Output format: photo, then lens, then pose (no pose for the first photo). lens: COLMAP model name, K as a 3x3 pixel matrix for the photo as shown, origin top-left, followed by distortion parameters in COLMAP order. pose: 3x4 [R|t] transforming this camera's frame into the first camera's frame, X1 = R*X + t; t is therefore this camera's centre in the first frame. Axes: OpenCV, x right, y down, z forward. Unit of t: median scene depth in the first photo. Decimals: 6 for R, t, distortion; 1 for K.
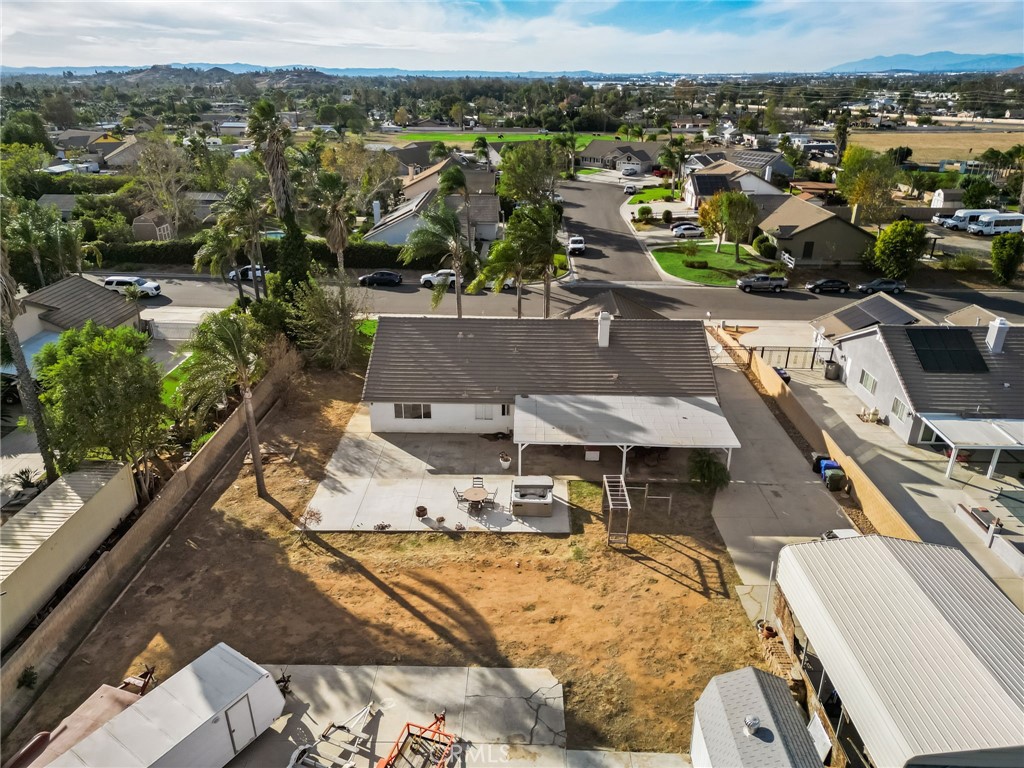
lens RADIAL K [[718.6, 0, 512.0], [0, 718.6, 384.0], [0, 0, 1]] dist [0.083278, -0.082457]
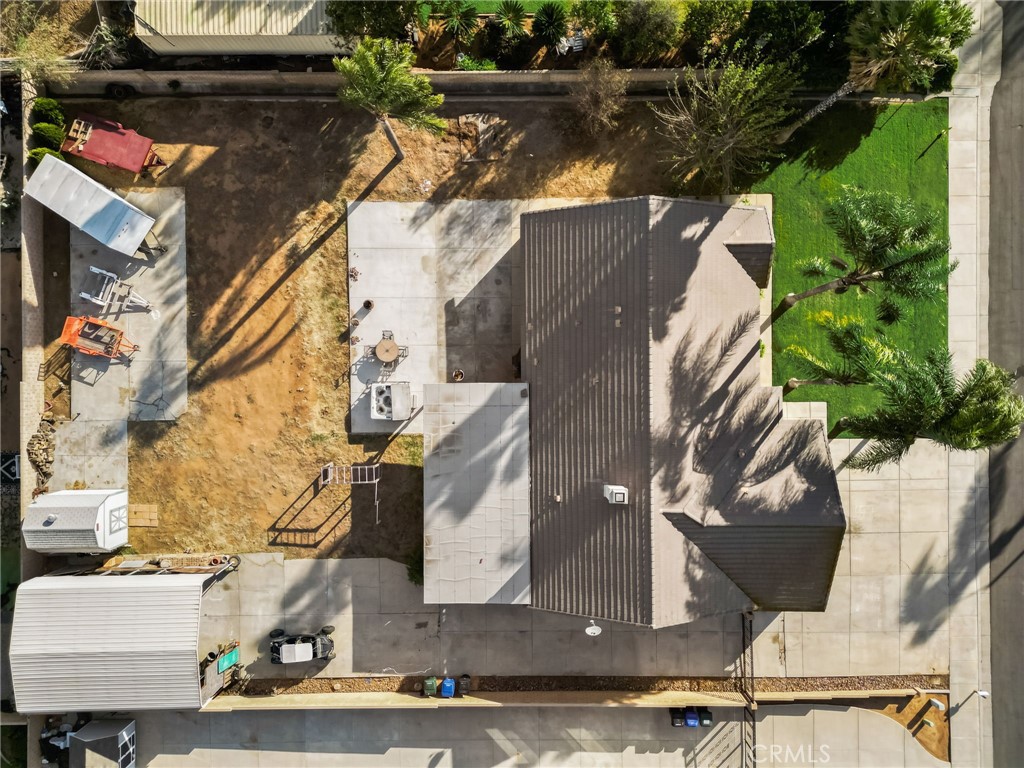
lens RADIAL K [[718.6, 0, 512.0], [0, 718.6, 384.0], [0, 0, 1]] dist [0.083278, -0.082457]
pose [[0.026684, 0.999641, -0.002297, 0.007696], [-0.376989, 0.012191, 0.926137, -0.832708], [0.925833, -0.023847, 0.377179, 0.661686]]
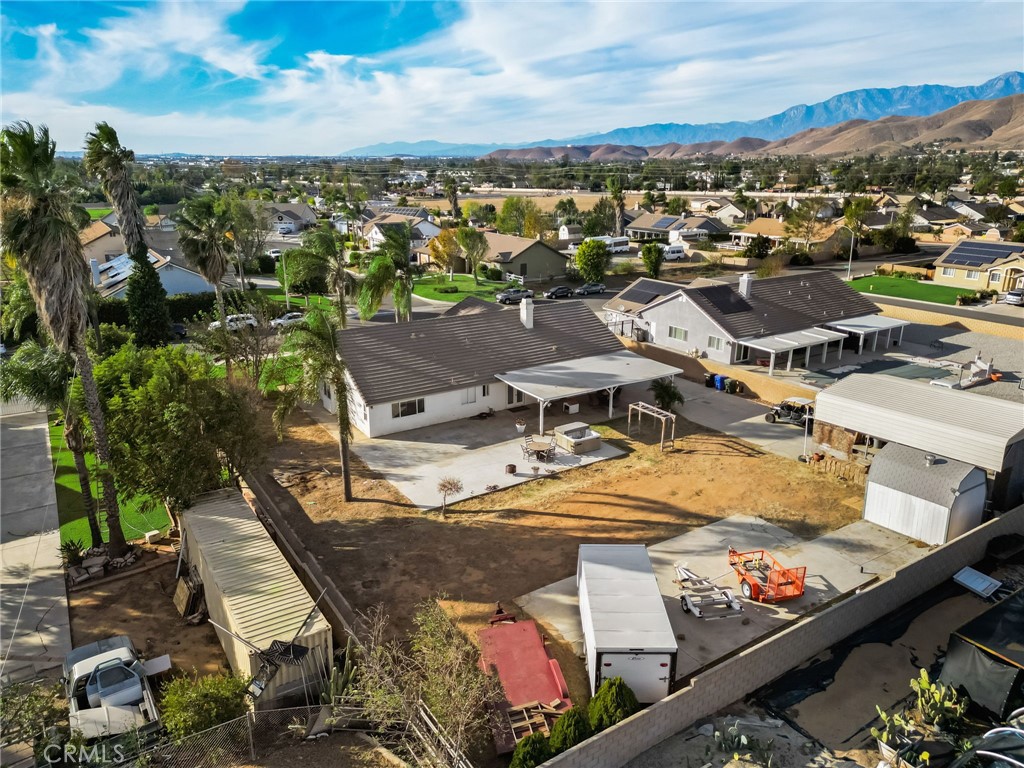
lens RADIAL K [[718.6, 0, 512.0], [0, 718.6, 384.0], [0, 0, 1]] dist [0.083278, -0.082457]
pose [[0.825154, -0.170304, 0.538626, -0.591398], [0.222977, 0.974246, -0.033552, 0.075435], [-0.519040, 0.147787, 0.841877, 0.051542]]
